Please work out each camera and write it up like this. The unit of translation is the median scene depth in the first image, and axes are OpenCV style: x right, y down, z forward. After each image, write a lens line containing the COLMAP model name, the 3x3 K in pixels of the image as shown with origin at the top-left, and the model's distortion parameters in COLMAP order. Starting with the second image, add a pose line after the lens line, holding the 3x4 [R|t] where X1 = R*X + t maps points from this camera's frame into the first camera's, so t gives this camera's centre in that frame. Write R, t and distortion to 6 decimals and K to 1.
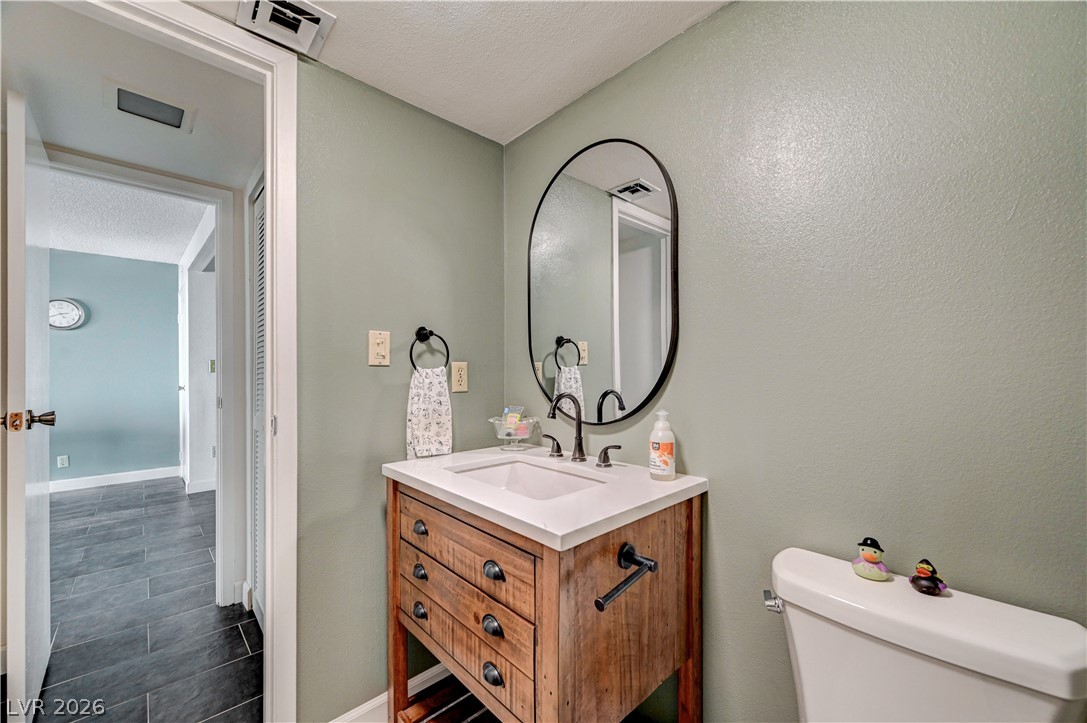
lens RADIAL K [[434.1, 0, 545.0], [0, 434.1, 366.2], [0, 0, 1]] dist [-0.001659, -0.000763]
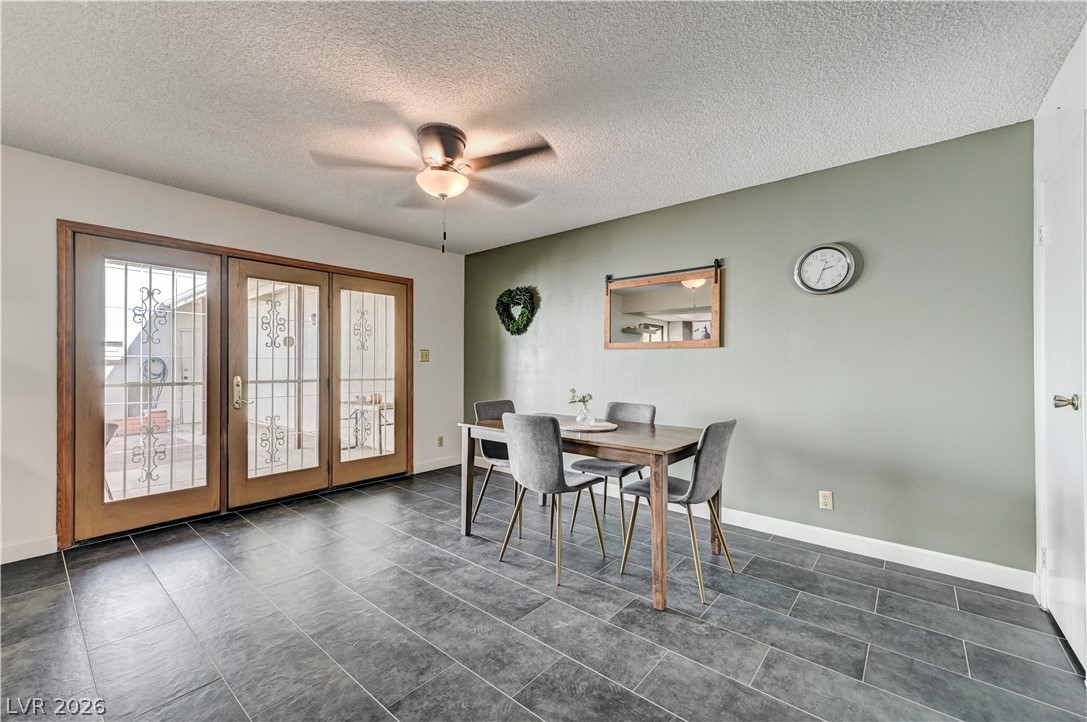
lens RADIAL K [[434.1, 0, 551.8], [0, 434.1, 364.6], [0, 0, 1]] dist [-0.001659, -0.000763]
pose [[0.117821, 0.000976, -0.993034, -0.524441], [-0.000249, 1.000000, 0.000953, 0.020625], [0.993035, 0.000135, 0.117821, 0.520004]]
